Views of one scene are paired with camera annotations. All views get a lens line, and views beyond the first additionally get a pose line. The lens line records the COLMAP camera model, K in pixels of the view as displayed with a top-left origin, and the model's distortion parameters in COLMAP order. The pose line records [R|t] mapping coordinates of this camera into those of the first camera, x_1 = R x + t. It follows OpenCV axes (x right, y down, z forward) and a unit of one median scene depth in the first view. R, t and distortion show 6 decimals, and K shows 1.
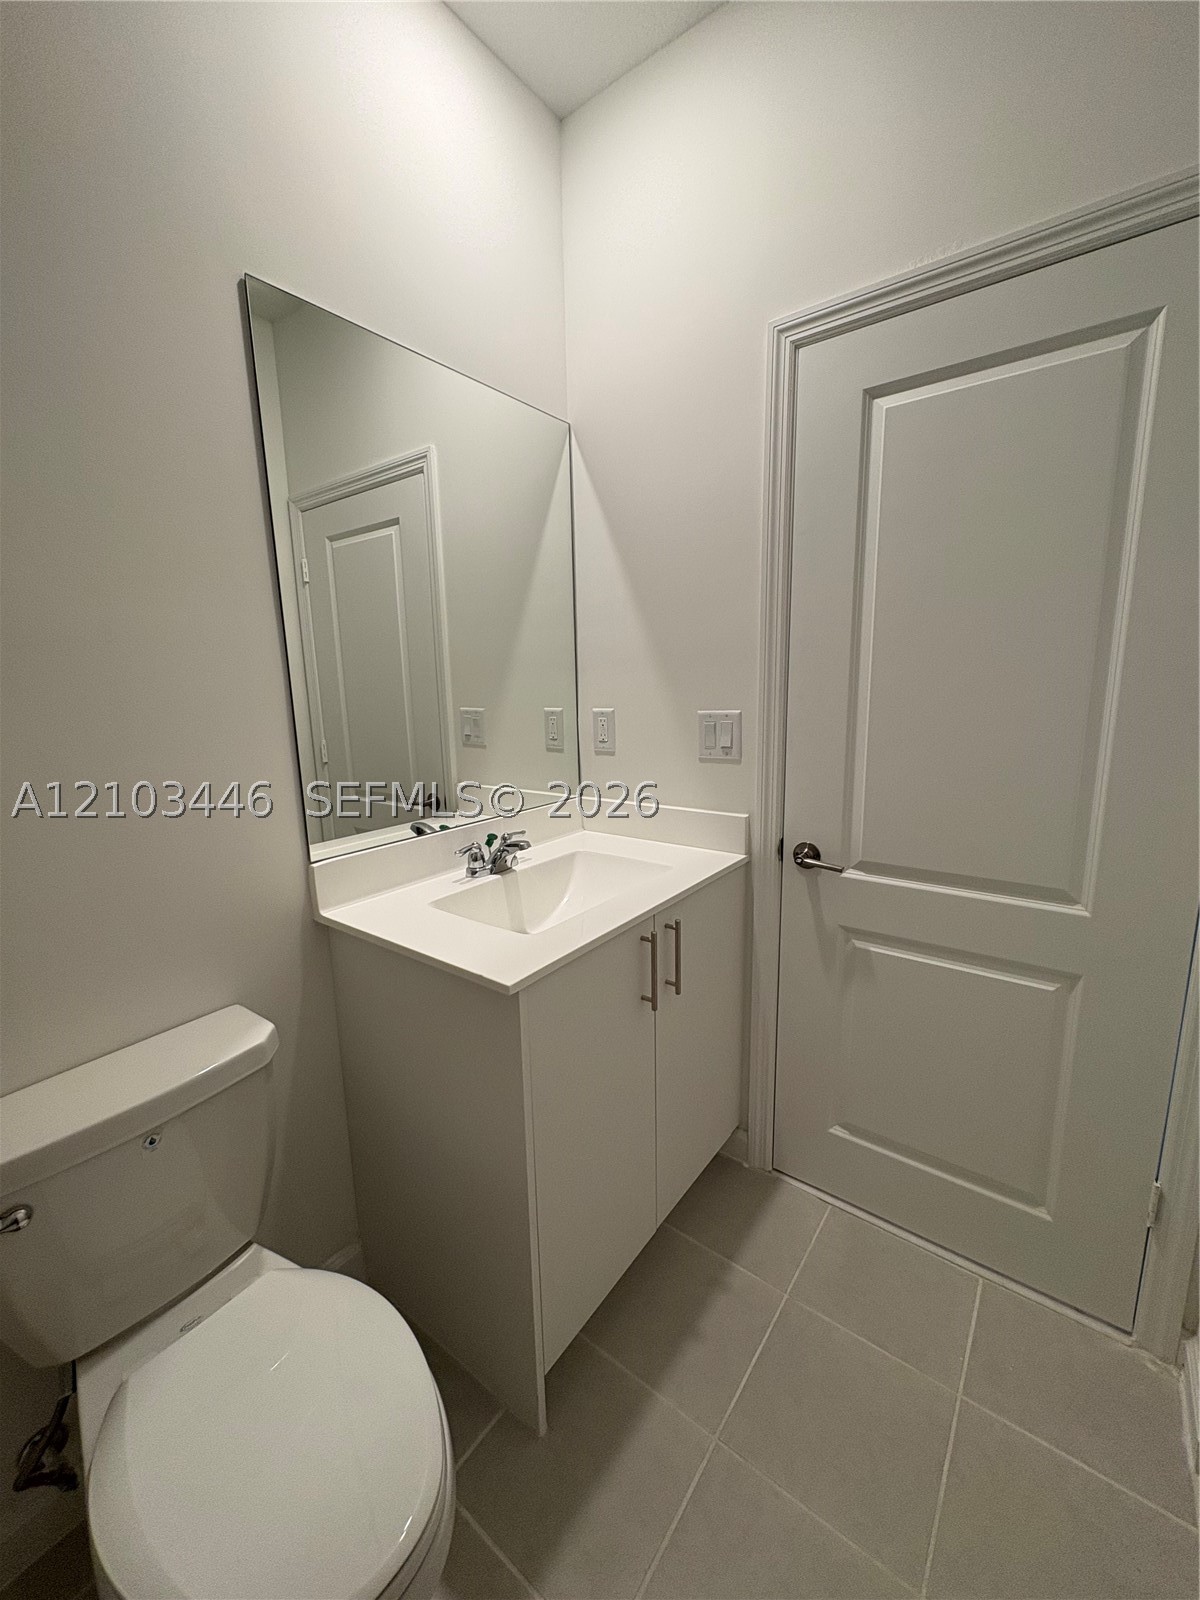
lens RADIAL K [[639.1, 0, 597.8], [0, 639.1, 795.3], [0, 0, 1]] dist [0.001197, -0.000184]
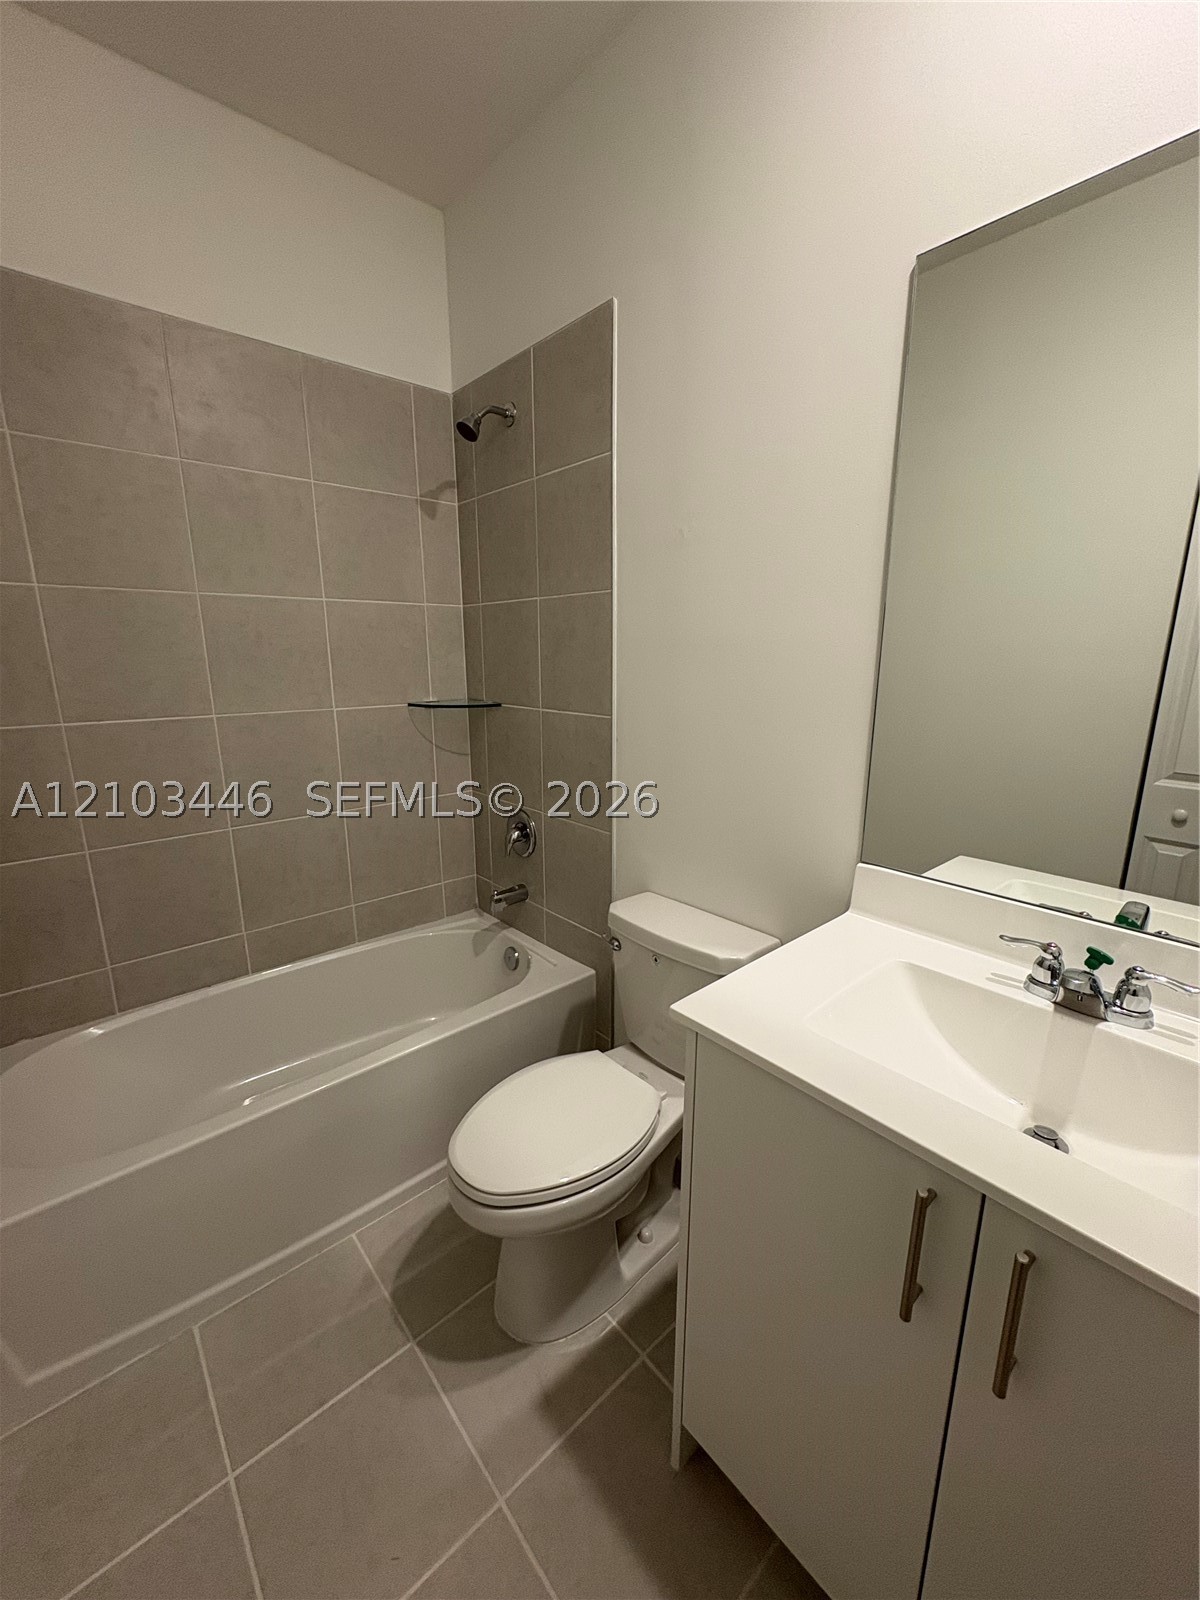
lens RADIAL K [[639.1, 0, 596.0], [0, 639.1, 804.1], [0, 0, 1]] dist [0.001197, -0.000184]
pose [[-0.199005, 0.238605, -0.950508, 0.525527], [-0.181897, 0.944060, 0.275070, -0.169465], [0.962970, 0.227635, -0.144471, 0.662766]]
